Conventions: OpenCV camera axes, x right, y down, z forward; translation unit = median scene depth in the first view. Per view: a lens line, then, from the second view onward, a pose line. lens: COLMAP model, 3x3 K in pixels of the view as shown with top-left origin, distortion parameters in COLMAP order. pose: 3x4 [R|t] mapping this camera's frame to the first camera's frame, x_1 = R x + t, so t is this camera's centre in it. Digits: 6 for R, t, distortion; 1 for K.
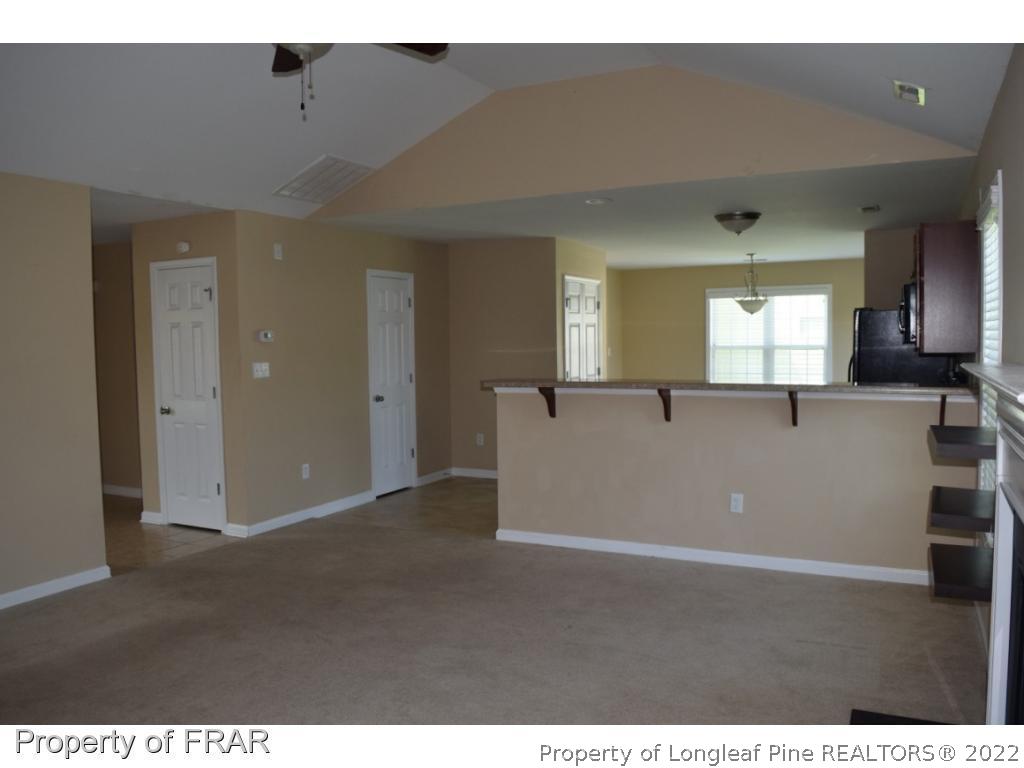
lens RADIAL K [[827.6, 0, 506.9], [0, 827.6, 383.1], [0, 0, 1]] dist [0.007130, -0.000241]
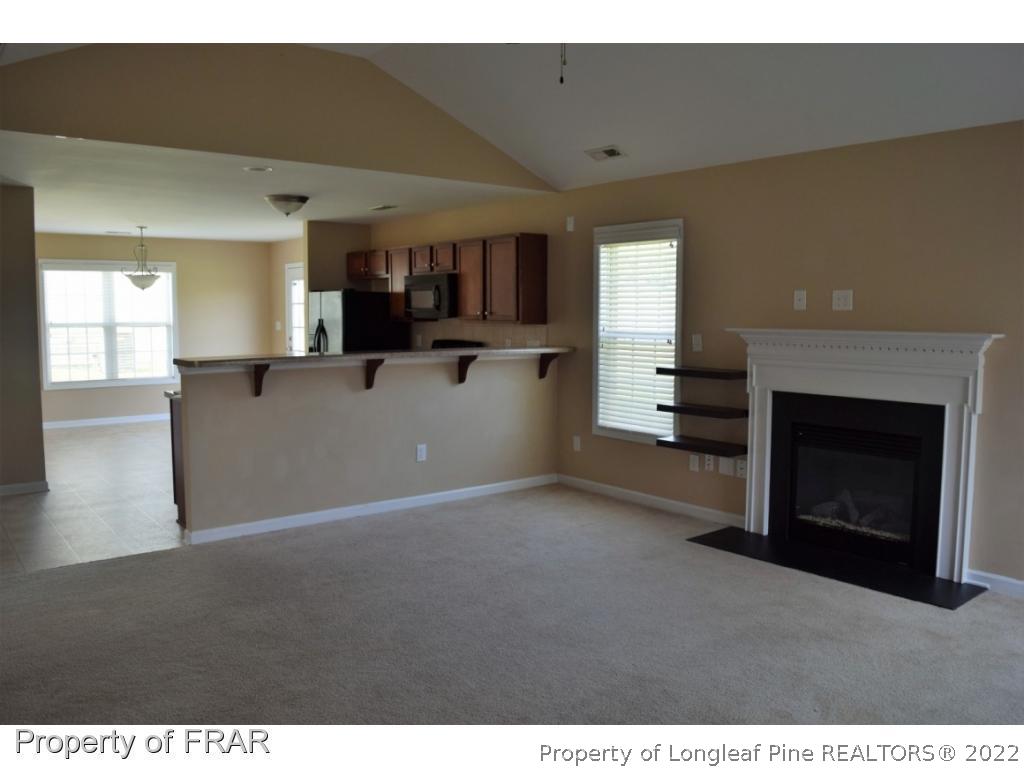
lens RADIAL K [[827.6, 0, 506.9], [0, 827.6, 383.1], [0, 0, 1]] dist [0.007130, -0.000241]
pose [[0.440267, -0.068562, 0.895245, -0.489043], [0.047437, 0.997464, 0.053061, -0.007587], [-0.896613, 0.019107, 0.442403, 0.247015]]
